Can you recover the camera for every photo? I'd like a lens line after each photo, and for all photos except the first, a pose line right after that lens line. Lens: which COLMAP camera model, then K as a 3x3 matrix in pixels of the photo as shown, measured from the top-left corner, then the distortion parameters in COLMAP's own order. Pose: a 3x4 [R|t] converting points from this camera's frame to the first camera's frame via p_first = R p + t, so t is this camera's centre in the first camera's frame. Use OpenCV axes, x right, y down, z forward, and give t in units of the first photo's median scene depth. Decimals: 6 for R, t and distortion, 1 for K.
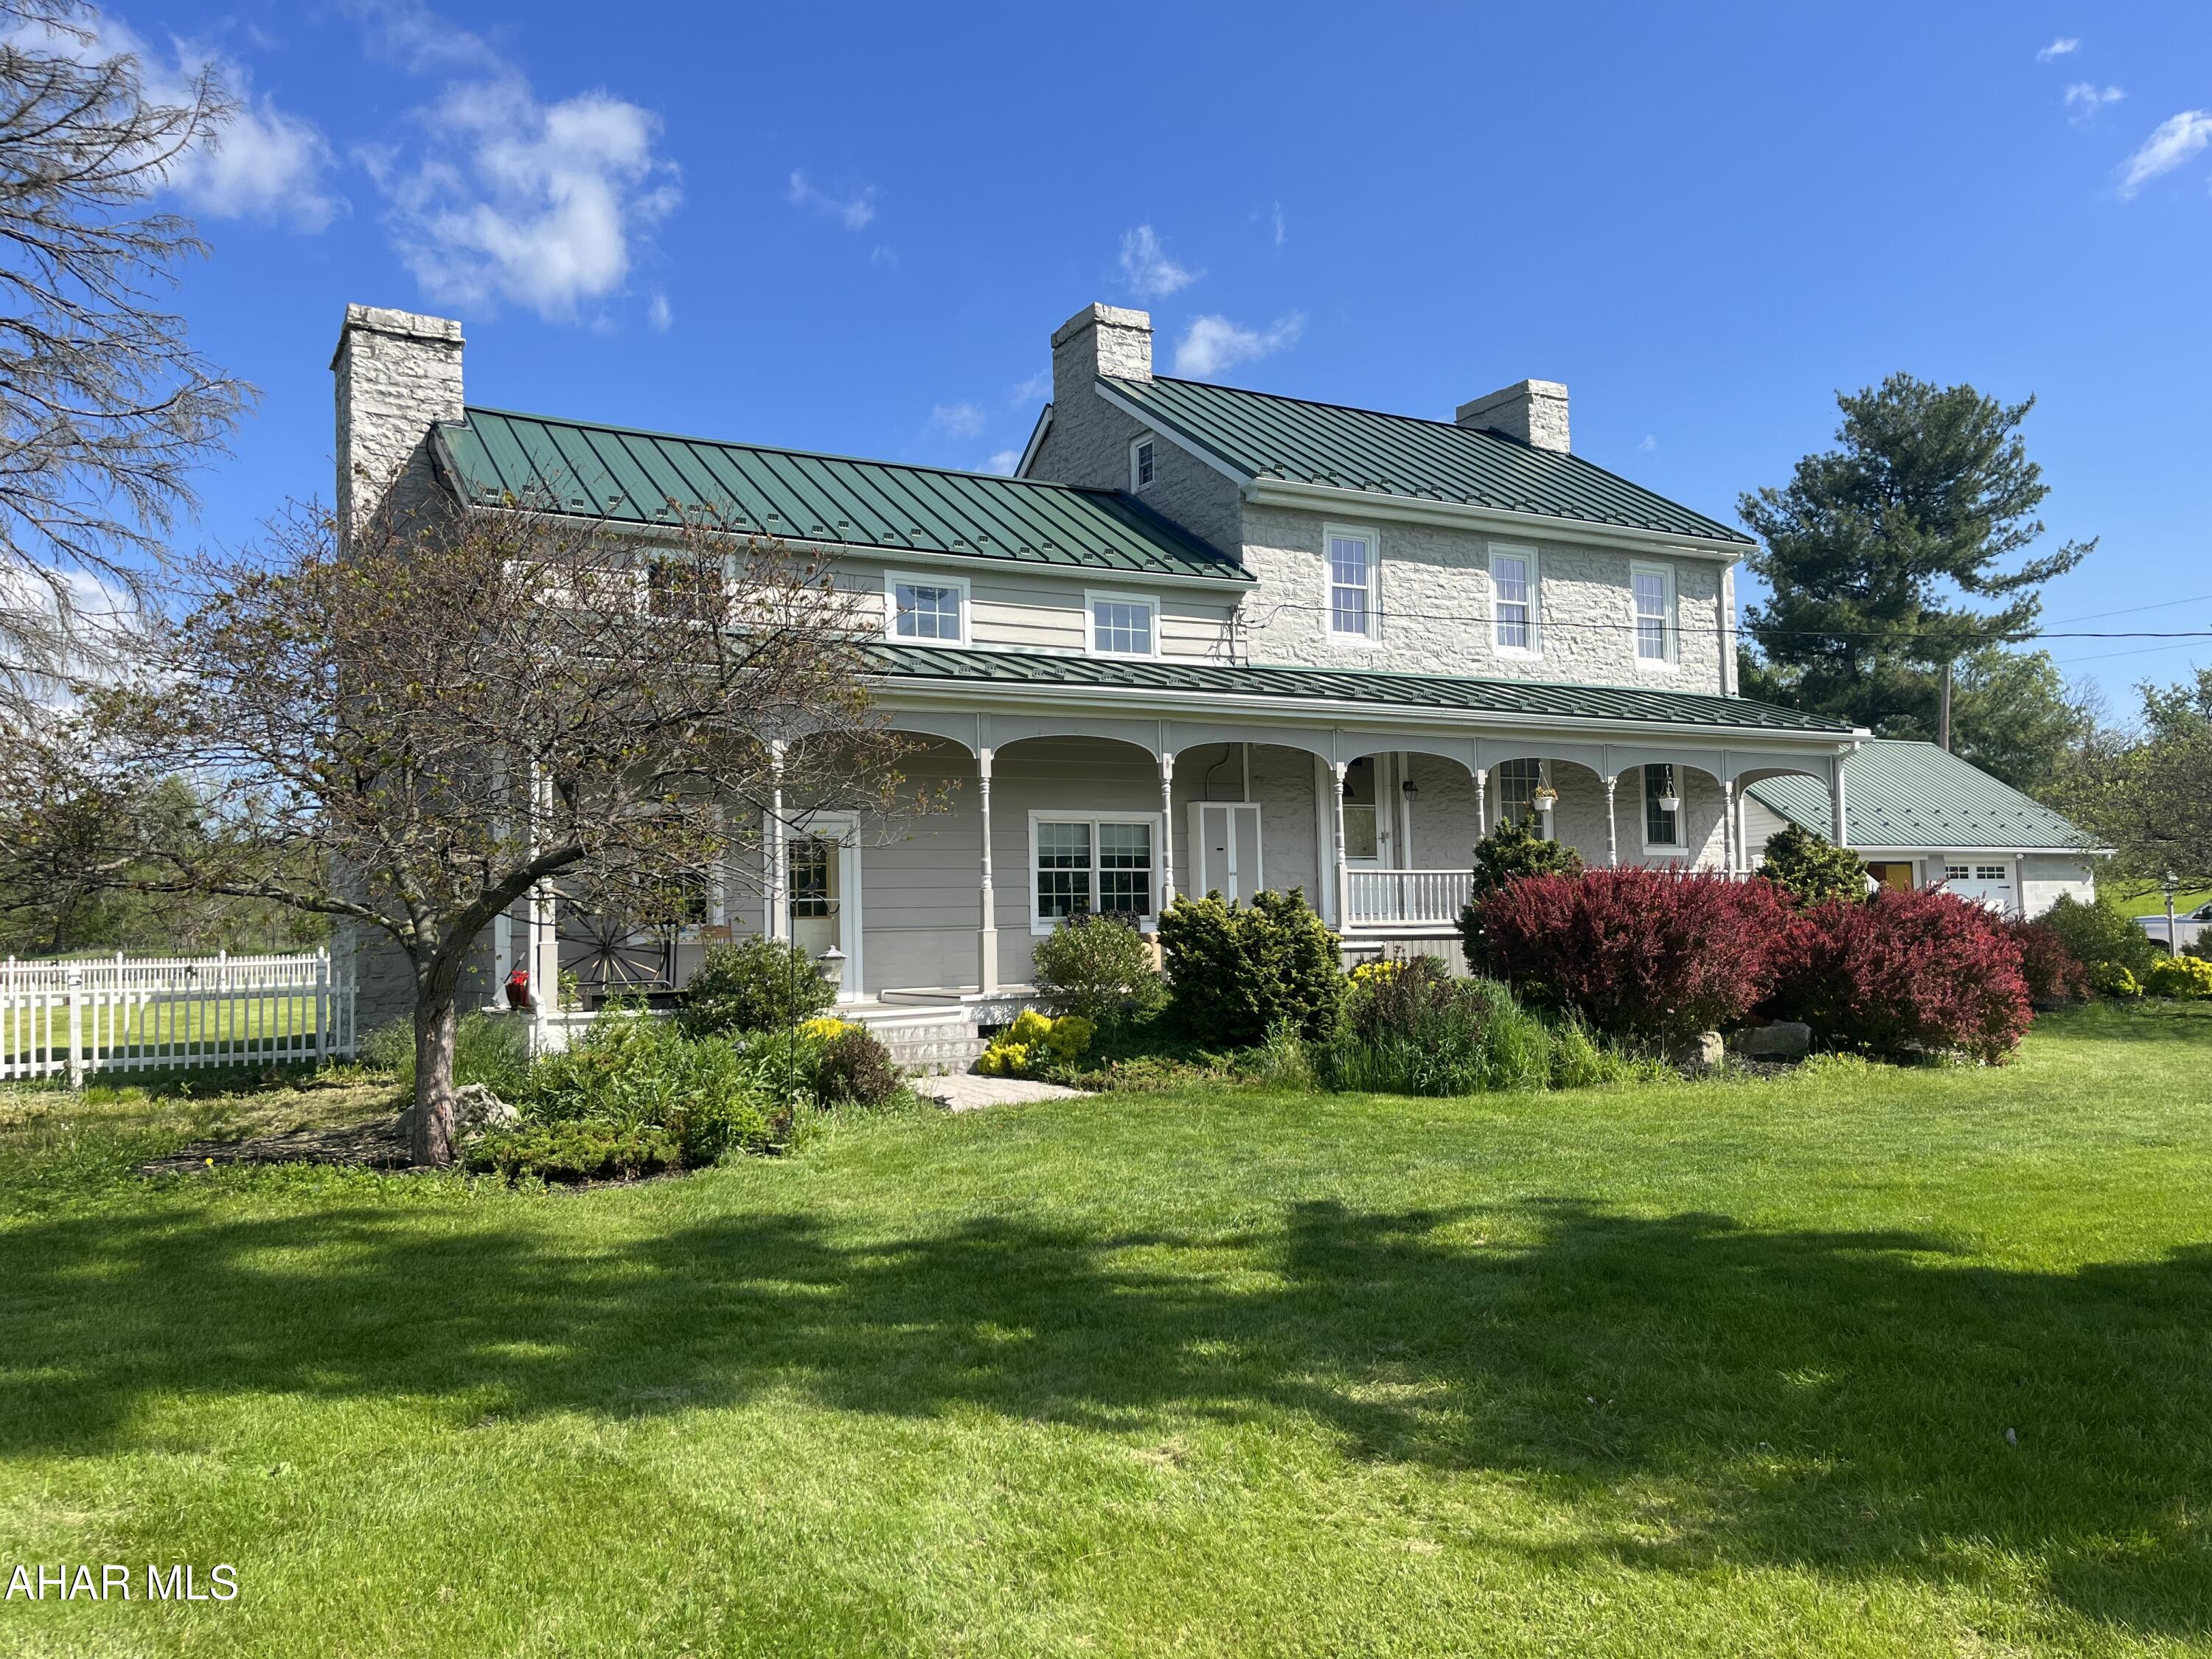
lens RADIAL K [[1712.0, 0, 1106.0], [0, 1712.0, 829.5], [0, 0, 1]] dist [0.047482, -0.070305]
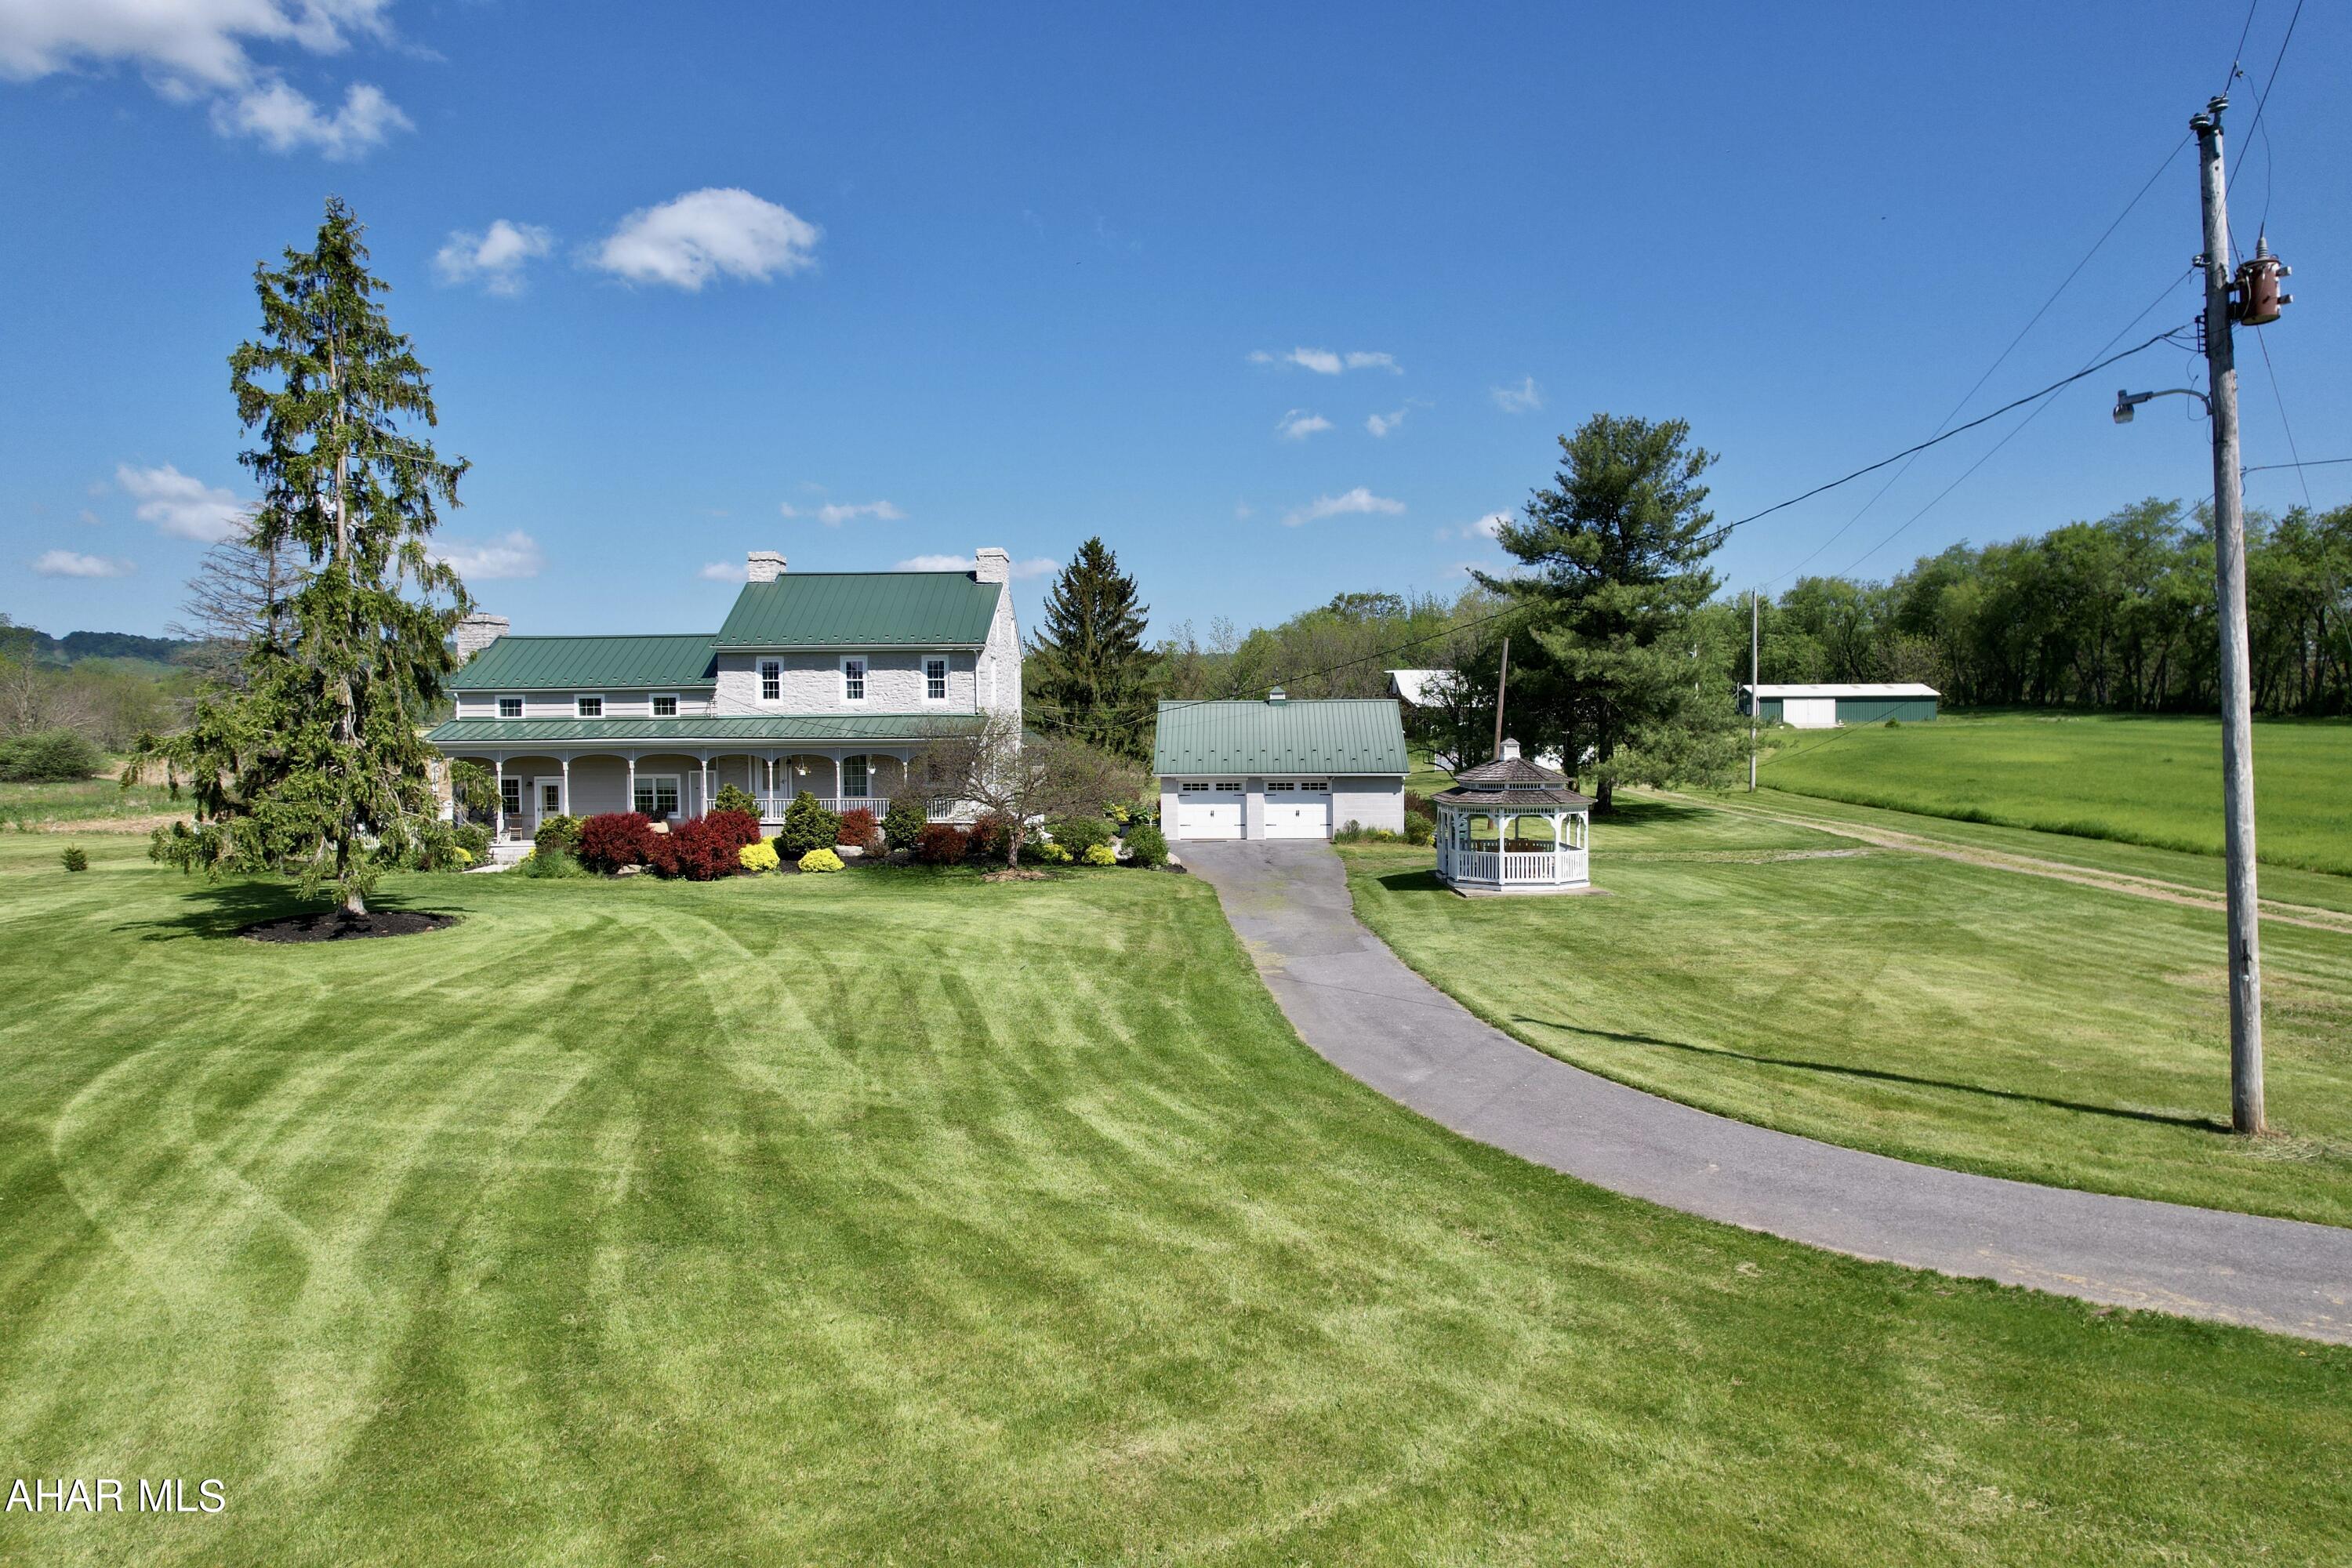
lens RADIAL K [[1511.1, 0, 1176.0], [0, 1511.1, 784.0], [0, 0, 1]] dist [-0.074607, 0.059248]
pose [[0.847904, 0.034679, -0.529015, 1.882310], [0.019614, 0.995123, 0.096672, -0.200988], [0.529788, -0.092345, 0.843088, -0.569651]]
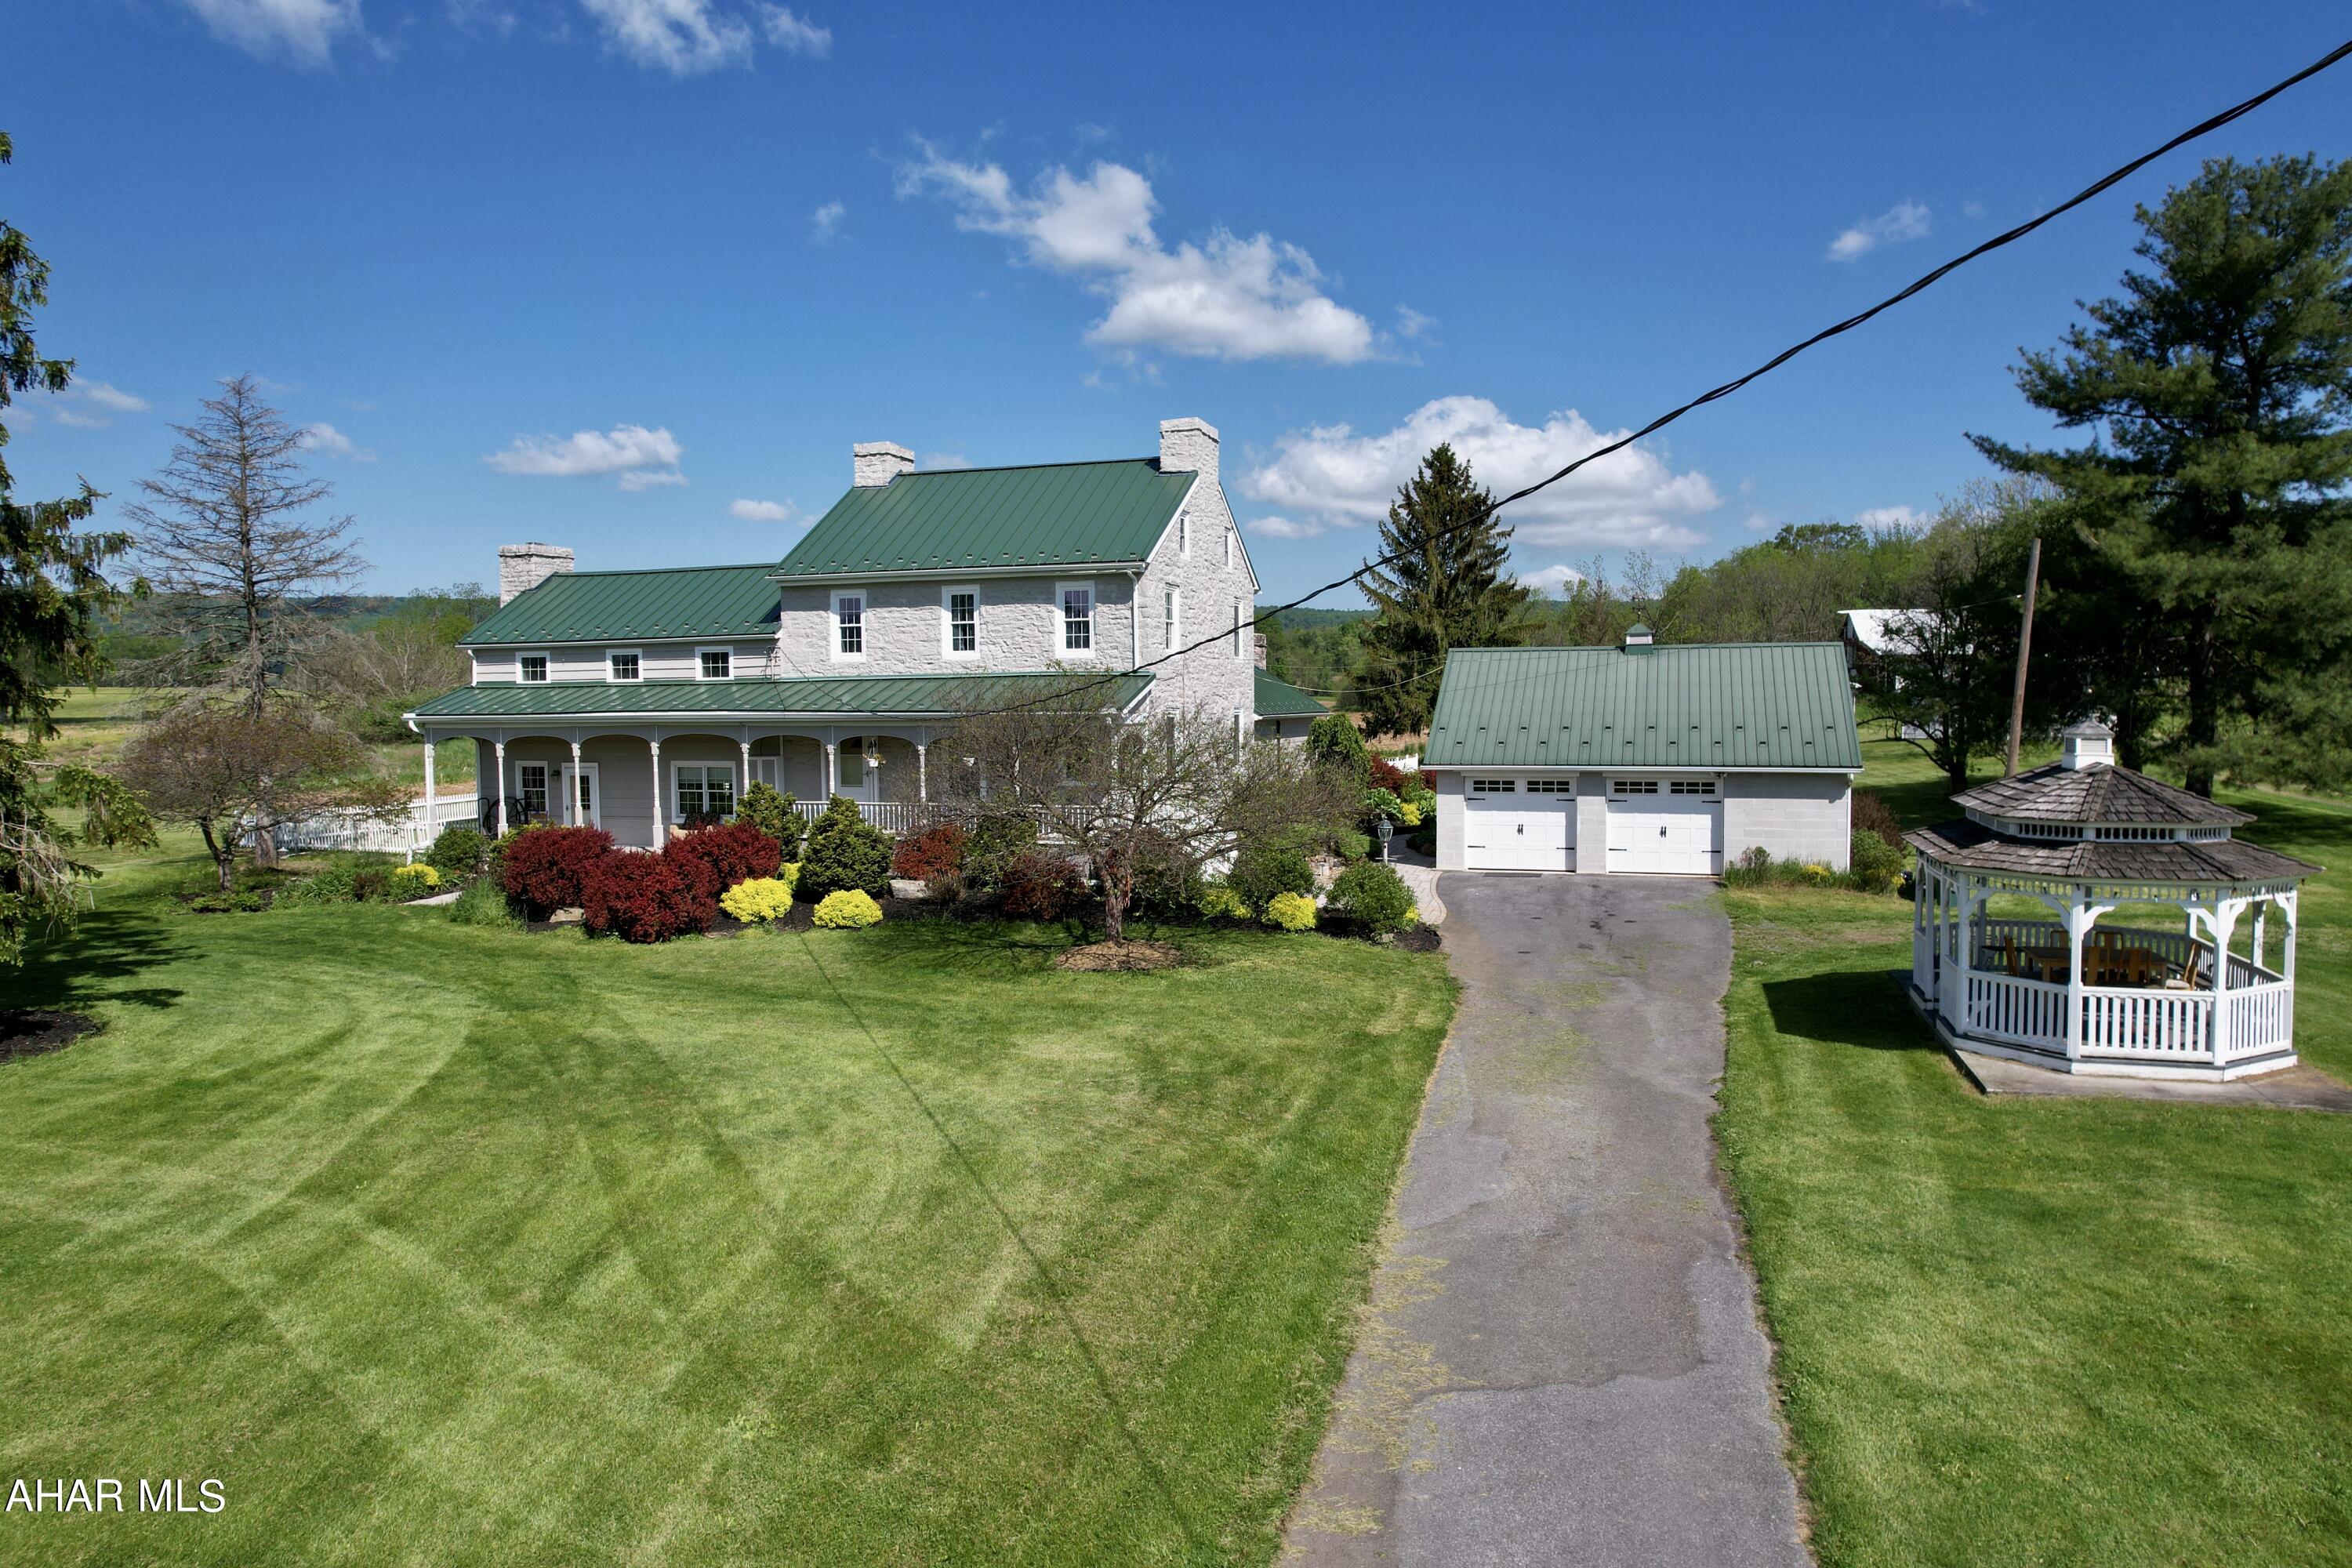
lens RADIAL K [[1511.1, 0, 1176.0], [0, 1511.1, 784.0], [0, 0, 1]] dist [-0.074607, 0.059248]
pose [[0.667126, 0.061251, -0.742422, 1.538580], [0.042359, 0.991883, 0.119895, -0.157908], [0.743739, -0.111433, 0.659116, 0.248683]]
